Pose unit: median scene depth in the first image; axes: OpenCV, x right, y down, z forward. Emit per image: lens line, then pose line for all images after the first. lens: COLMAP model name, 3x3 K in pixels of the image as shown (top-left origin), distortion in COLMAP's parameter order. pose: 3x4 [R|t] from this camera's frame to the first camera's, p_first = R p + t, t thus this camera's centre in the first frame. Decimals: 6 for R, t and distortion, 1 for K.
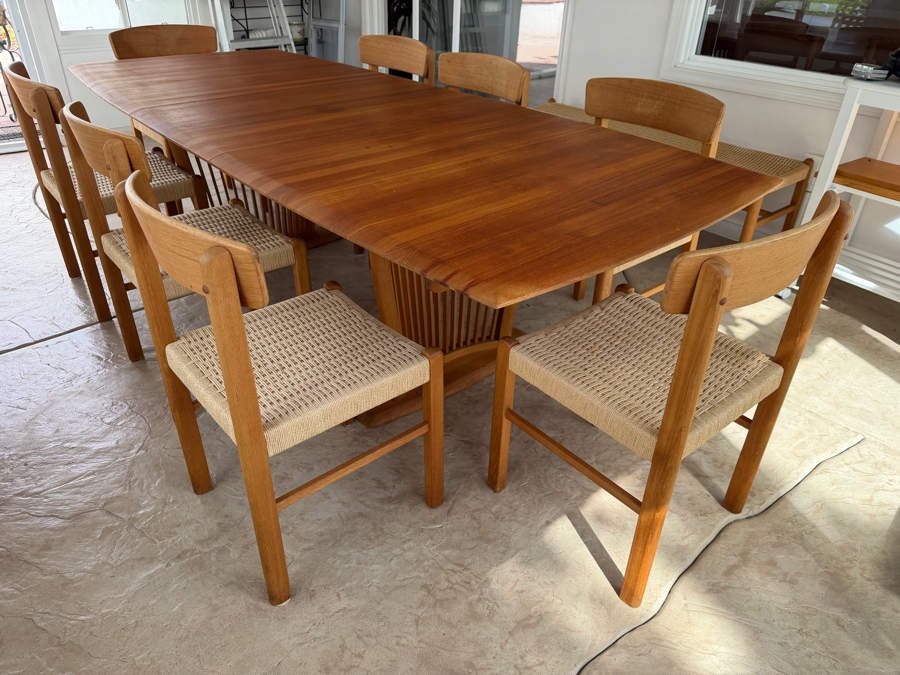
lens RADIAL K [[646.6, 0, 448.3], [0, 646.6, 335.6], [0, 0, 1]] dist [0.009343, -0.021369]
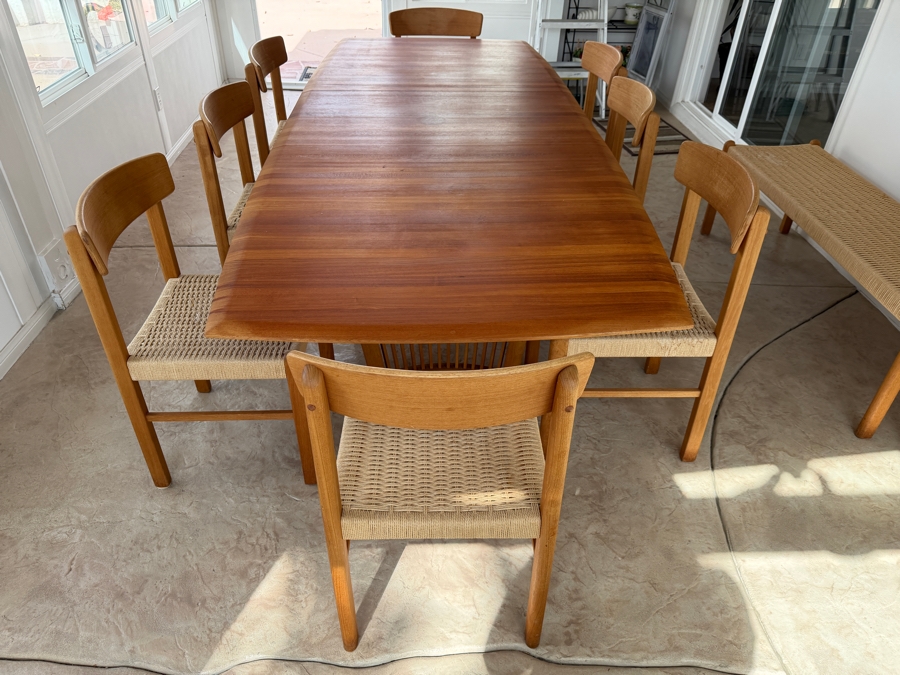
lens RADIAL K [[646.6, 0, 448.1], [0, 646.6, 337.7], [0, 0, 1]] dist [0.009343, -0.021369]
pose [[0.781218, 0.361105, -0.509216, 0.665668], [-0.326332, 0.931615, 0.160000, -0.243726], [0.532170, 0.041179, 0.845635, 0.143011]]
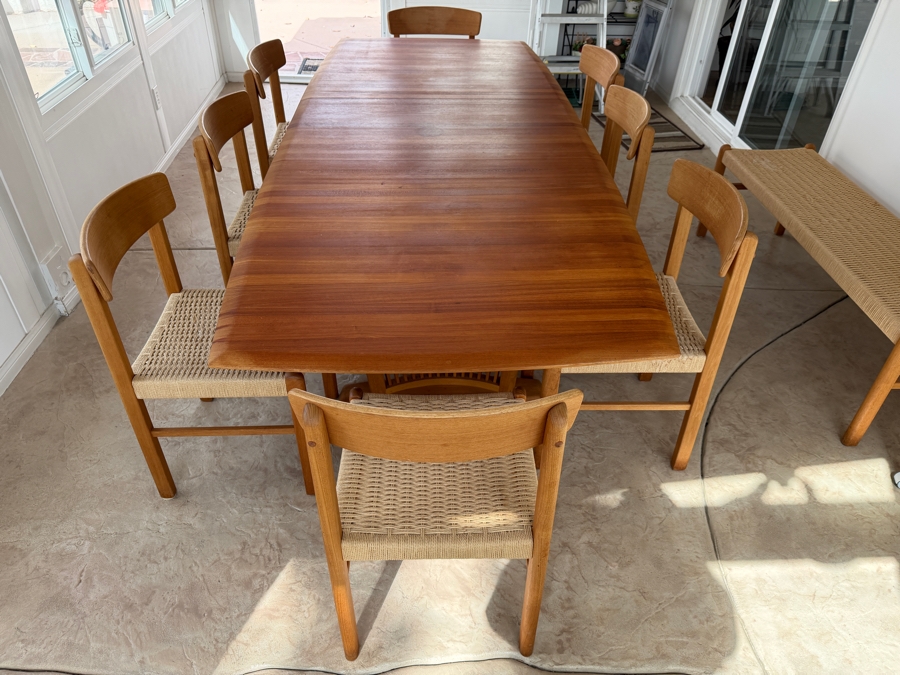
lens RADIAL K [[646.6, 0, 454.0], [0, 646.6, 338.1], [0, 0, 1]] dist [0.009343, -0.021369]
pose [[0.785498, 0.374366, -0.492791, 0.662702], [-0.326100, 0.927147, 0.184543, -0.305312], [0.525977, 0.015742, 0.850353, 0.121946]]
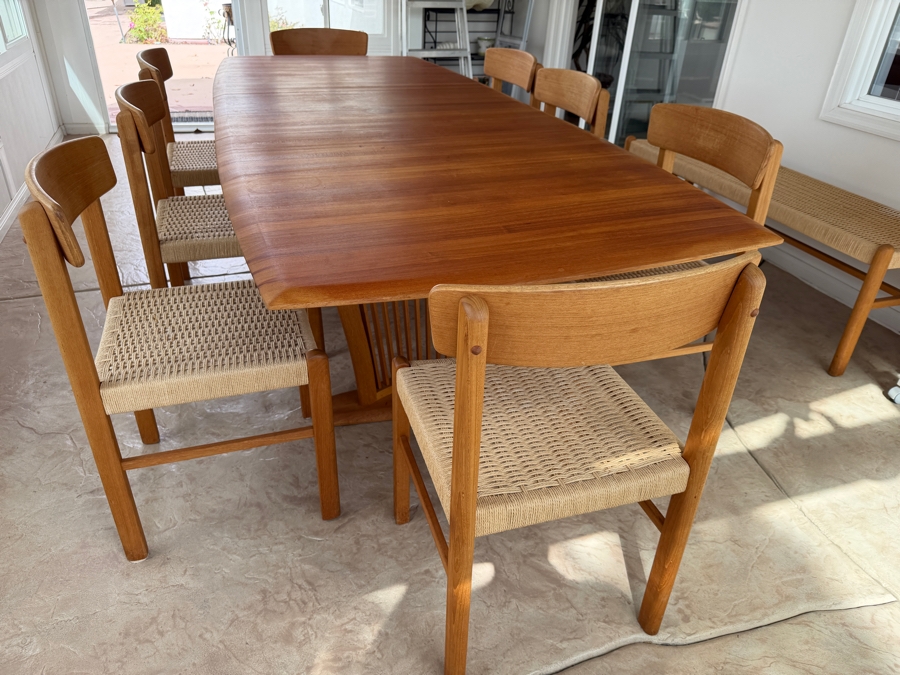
lens RADIAL K [[646.6, 0, 450.1], [0, 646.6, 336.5], [0, 0, 1]] dist [0.009343, -0.021369]
pose [[0.926218, 0.200352, -0.319343, 0.398581], [-0.210355, 0.977620, 0.003237, -0.040409], [0.312845, 0.064177, 0.947634, 0.129496]]
